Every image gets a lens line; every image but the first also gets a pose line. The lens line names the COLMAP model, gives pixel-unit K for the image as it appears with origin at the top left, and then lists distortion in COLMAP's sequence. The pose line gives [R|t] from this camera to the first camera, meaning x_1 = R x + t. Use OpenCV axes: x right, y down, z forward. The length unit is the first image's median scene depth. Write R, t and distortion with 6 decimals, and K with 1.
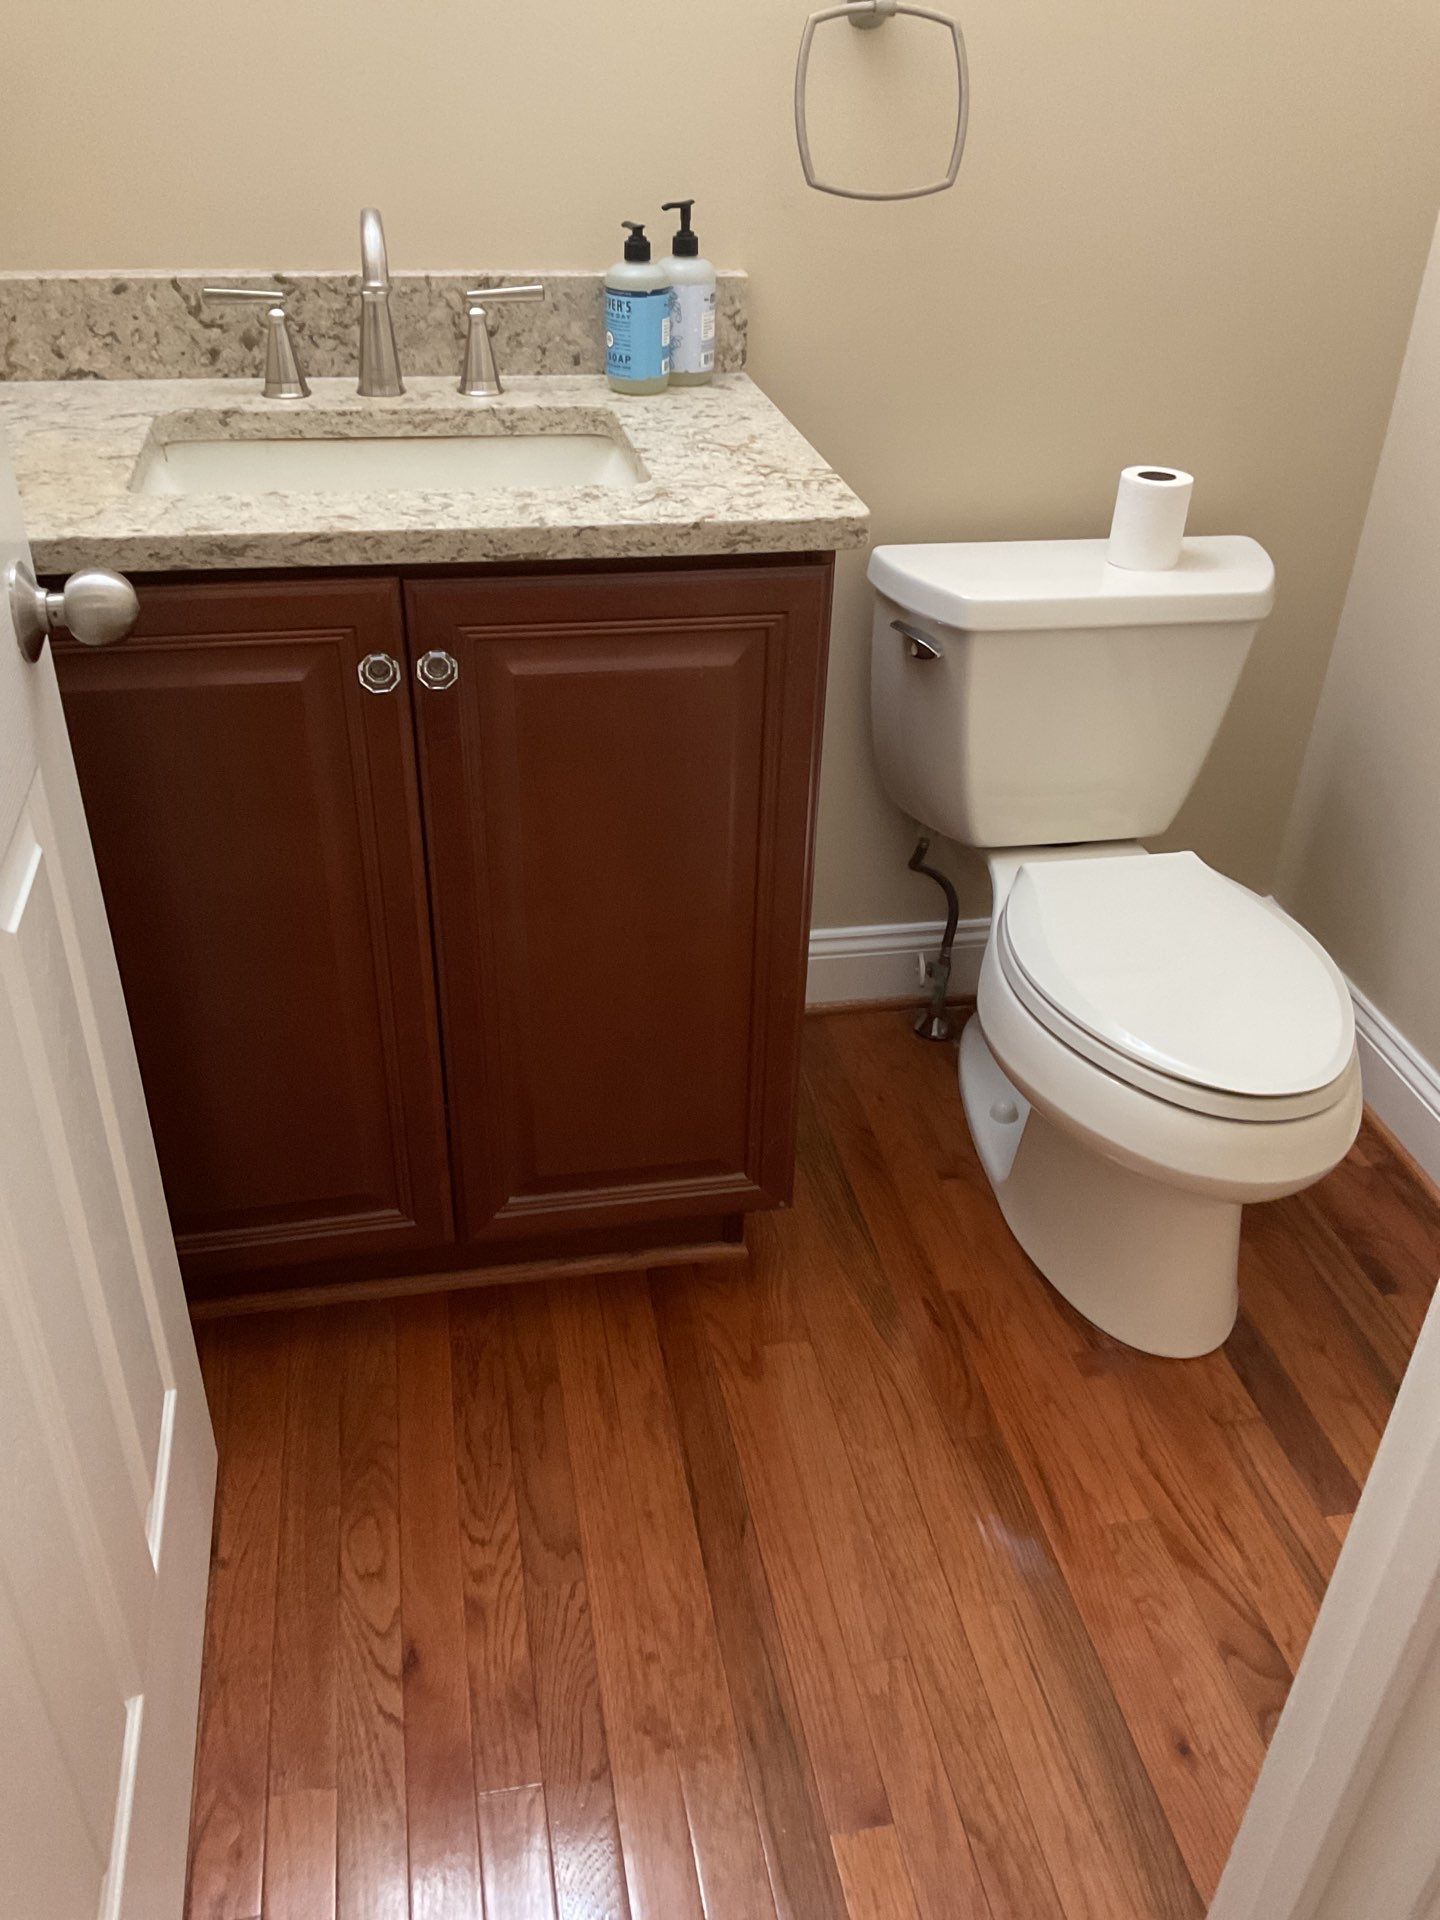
lens RADIAL K [[1591.8, 0, 720.0], [0, 1591.8, 960.0], [0, 0, 1]] dist [0.104438, -0.182227]
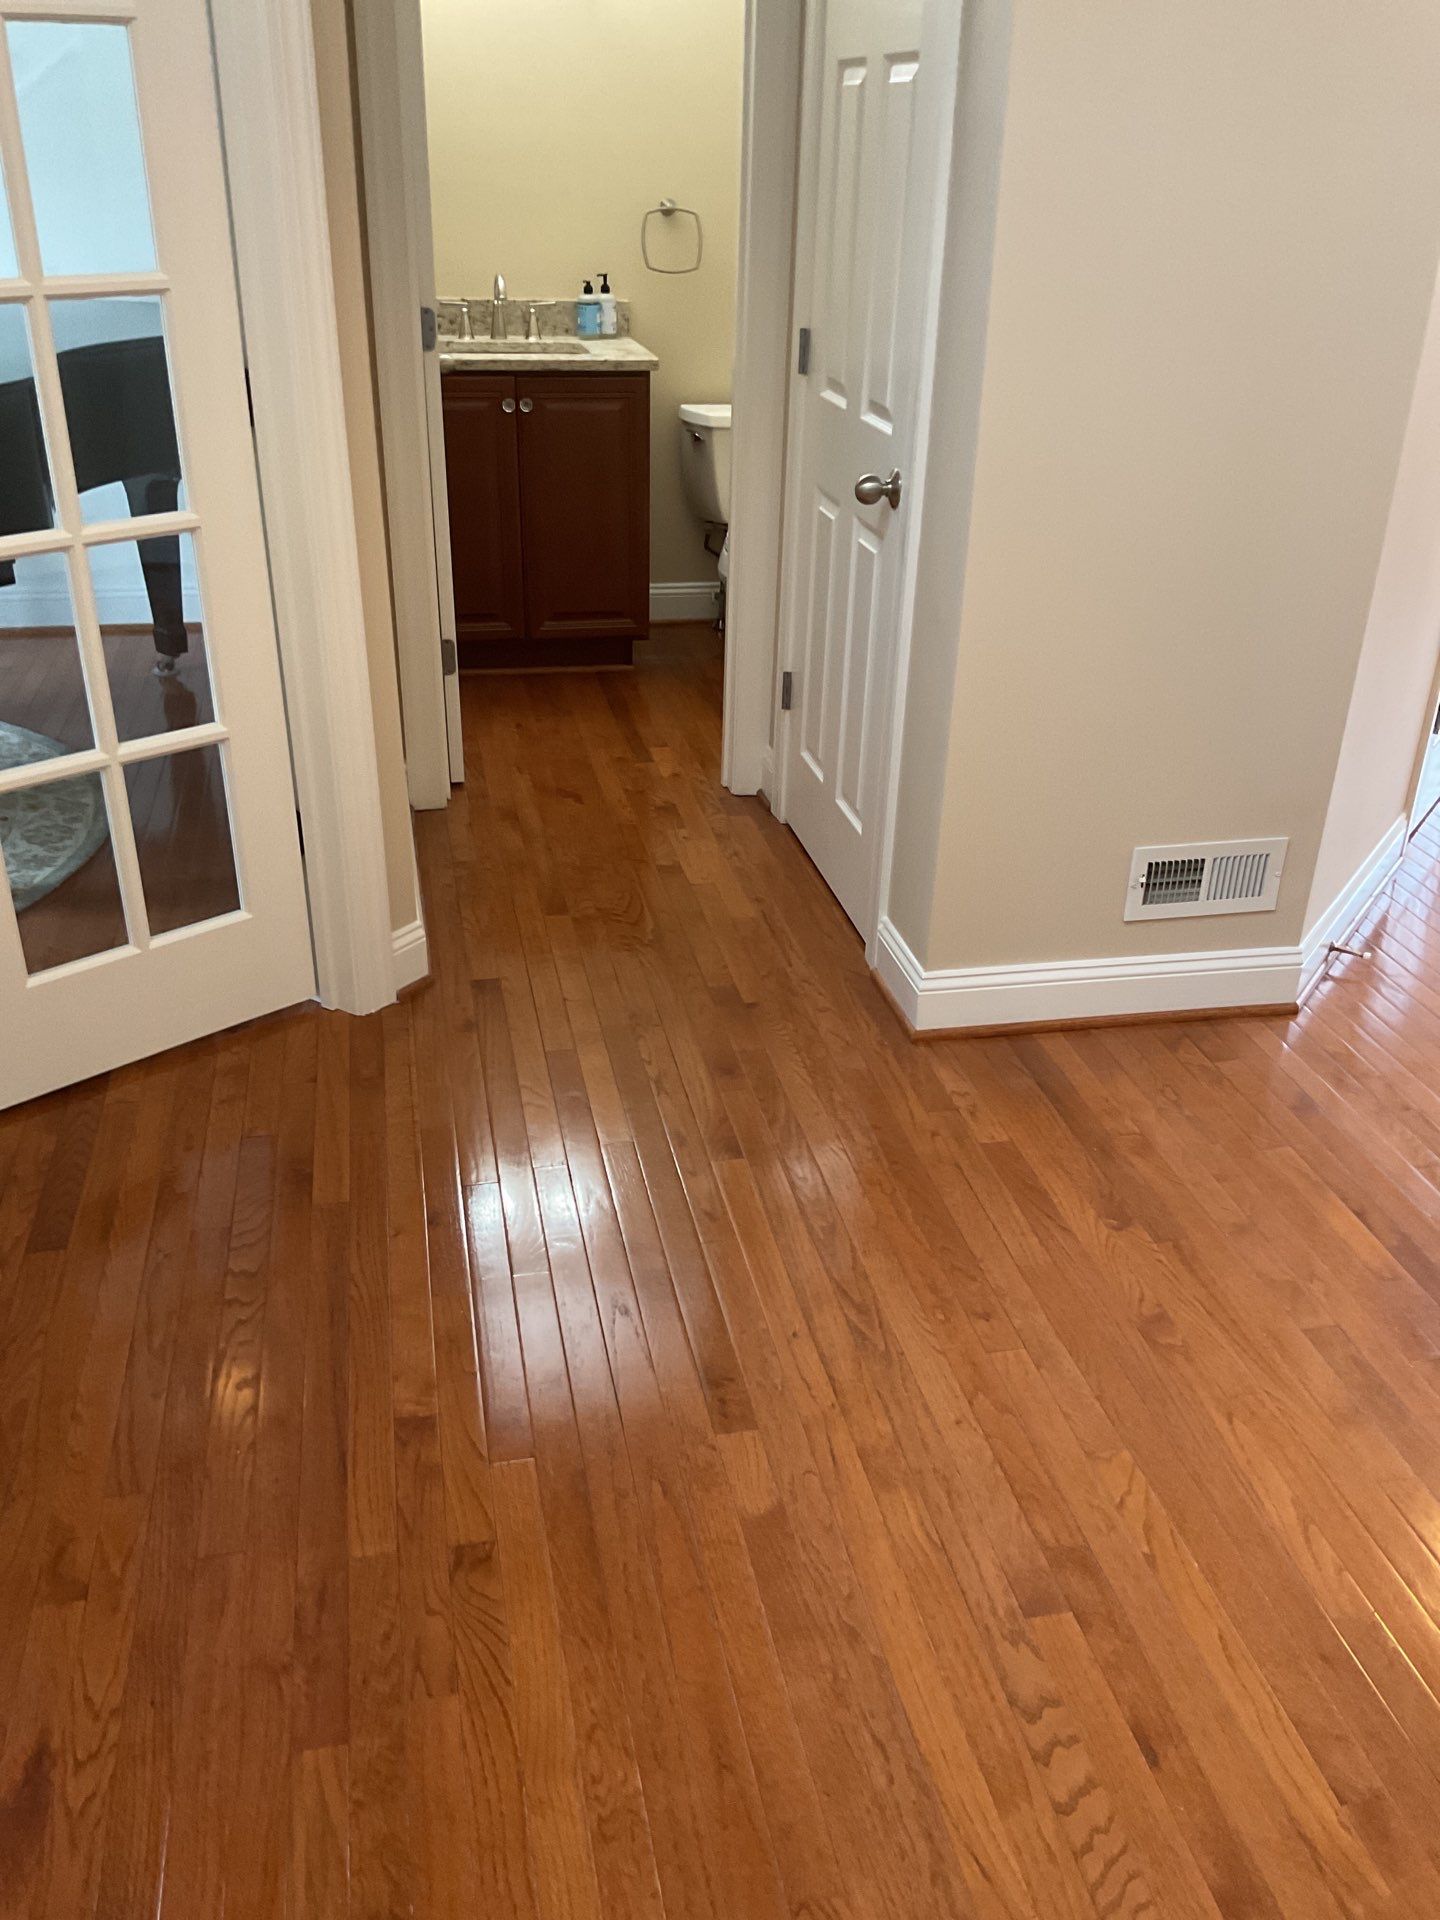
lens RADIAL K [[1620.5, 0, 720.0], [0, 1620.5, 960.0], [0, 0, 1]] dist [0.092600, -0.012974]
pose [[0.999862, -0.011625, 0.011881, 0.132402], [0.012694, 0.995465, -0.094278, 1.009003], [-0.010732, 0.094416, 0.995475, -1.775290]]
